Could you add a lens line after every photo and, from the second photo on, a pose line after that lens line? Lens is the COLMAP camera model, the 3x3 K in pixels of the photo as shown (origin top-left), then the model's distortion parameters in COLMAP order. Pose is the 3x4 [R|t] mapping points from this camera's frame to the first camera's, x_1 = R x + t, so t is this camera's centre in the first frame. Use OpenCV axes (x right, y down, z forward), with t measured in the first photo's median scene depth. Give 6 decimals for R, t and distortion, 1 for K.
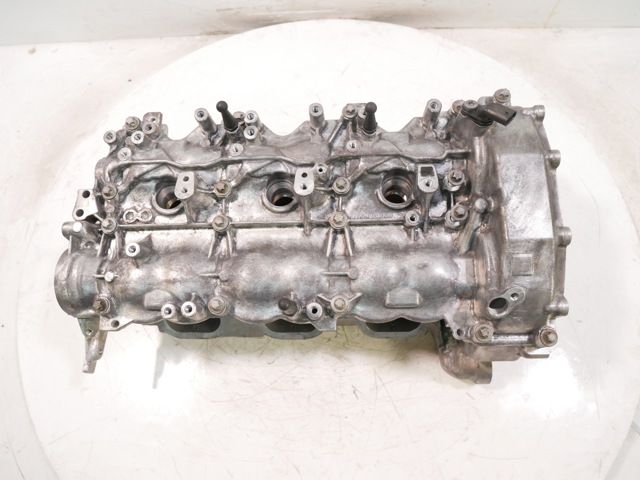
lens RADIAL K [[464.8, 0, 320.0], [0, 464.8, 240.0], [0, 0, 1]] dist [-0.071191, 0.029579]
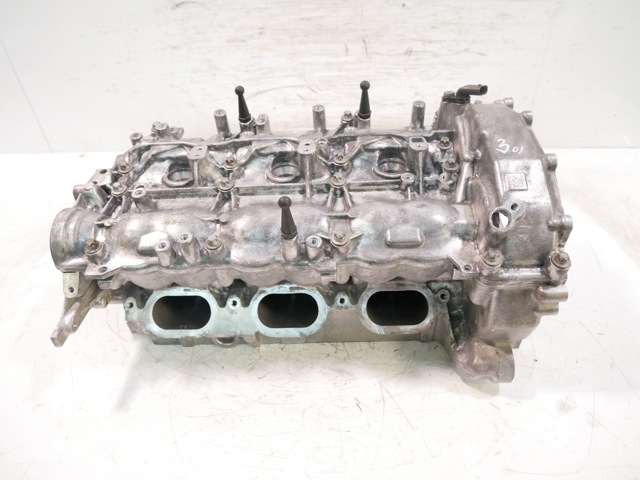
lens RADIAL K [[464.8, 0, 320.0], [0, 464.8, 240.0], [0, 0, 1]] dist [-0.071191, 0.029579]
pose [[0.999872, 0.015959, -0.000857, 0.001326], [-0.014366, 0.873954, -0.485797, 0.524268], [-0.007004, 0.485747, 0.874071, 0.125799]]
